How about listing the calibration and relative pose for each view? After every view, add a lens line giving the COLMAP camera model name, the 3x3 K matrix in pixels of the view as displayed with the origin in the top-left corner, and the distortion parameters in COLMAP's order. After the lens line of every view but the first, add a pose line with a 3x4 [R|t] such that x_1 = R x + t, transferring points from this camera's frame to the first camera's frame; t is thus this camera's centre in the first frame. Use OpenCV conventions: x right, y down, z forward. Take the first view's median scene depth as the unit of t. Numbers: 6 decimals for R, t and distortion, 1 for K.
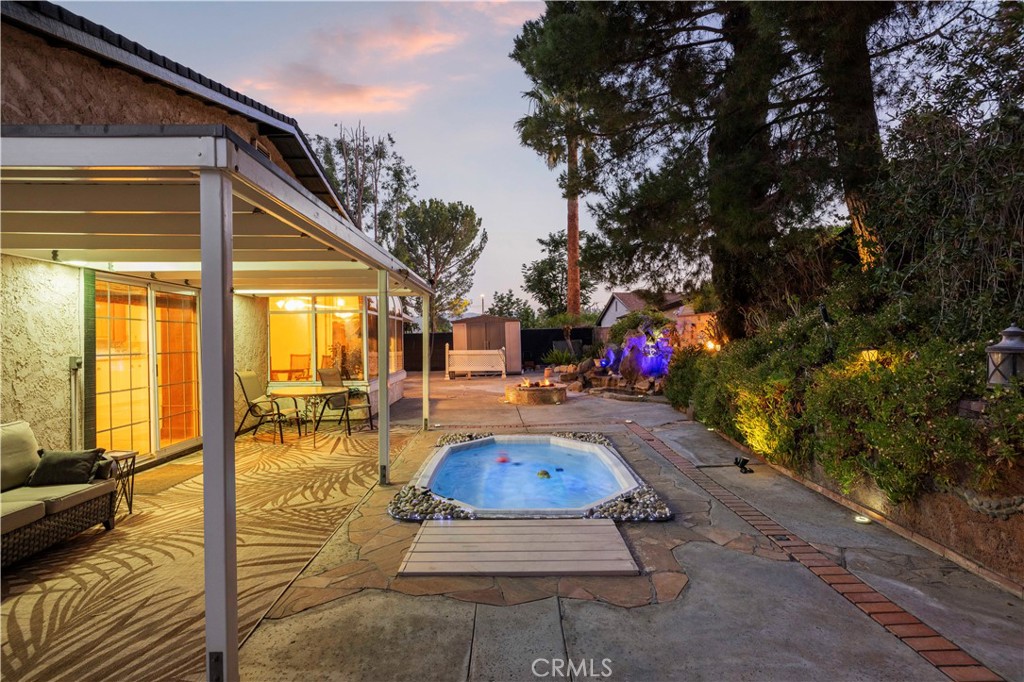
lens RADIAL K [[512.7, 0, 506.8], [0, 512.7, 342.1], [0, 0, 1]] dist [-0.002177, 0.002773]
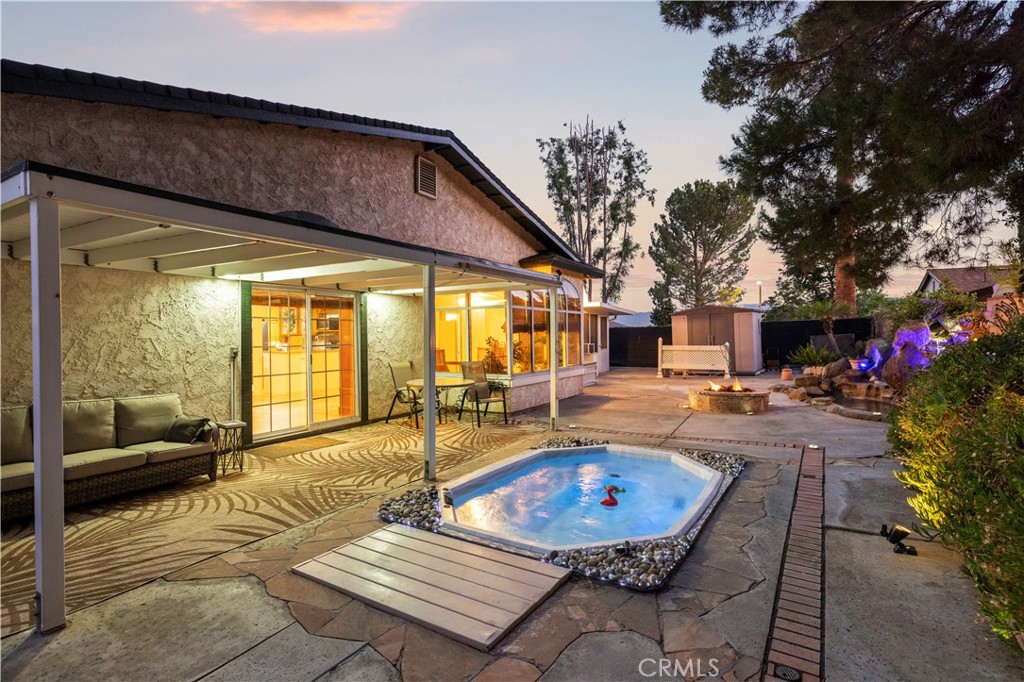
lens RADIAL K [[512.7, 0, 508.2], [0, 512.7, 337.6], [0, 0, 1]] dist [-0.002177, 0.002773]
pose [[0.838582, 0.003996, -0.544760, 0.456184], [-0.001778, 0.999988, 0.004599, -0.004851], [0.544772, -0.002888, 0.838579, 0.258593]]
